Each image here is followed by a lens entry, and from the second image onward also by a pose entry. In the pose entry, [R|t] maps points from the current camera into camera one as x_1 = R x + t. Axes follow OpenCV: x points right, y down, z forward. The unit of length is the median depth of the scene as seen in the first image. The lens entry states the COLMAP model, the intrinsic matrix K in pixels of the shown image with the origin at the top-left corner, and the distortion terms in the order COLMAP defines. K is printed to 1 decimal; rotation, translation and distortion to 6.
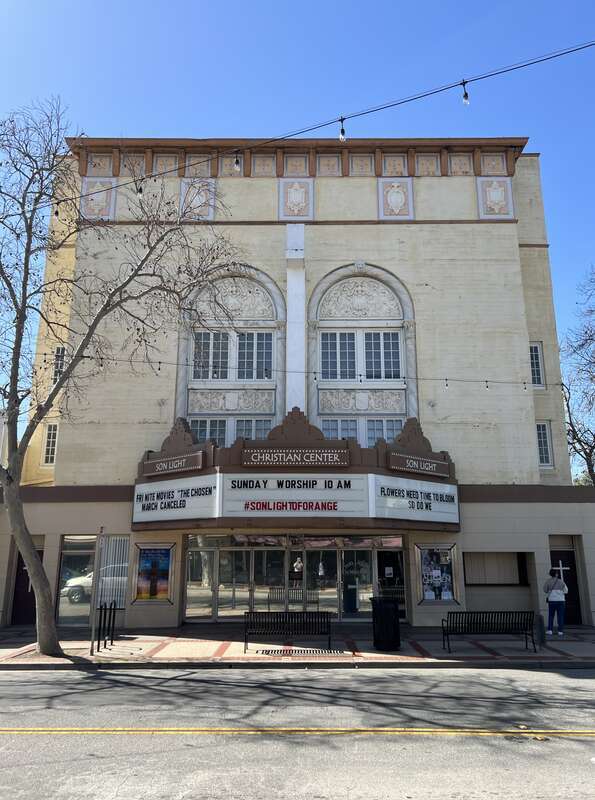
lens RADIAL K [[646.9, 0, 298.0], [0, 646.9, 397.2], [0, 0, 1]] dist [0.050406, -0.001420]
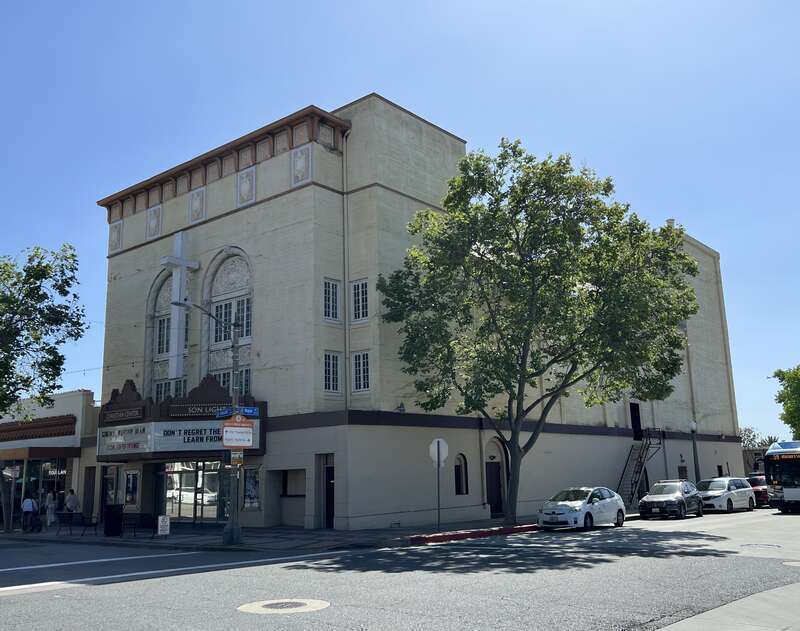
lens RADIAL K [[789.5, 0, 400.1], [0, 789.5, 317.2], [0, 0, 1]] dist [0.083989, 0.000000]
pose [[0.755839, -0.141353, -0.639318, 1.340189], [0.182199, 0.983260, -0.001991, -0.006900], [0.628897, -0.114978, 0.768940, -0.000849]]
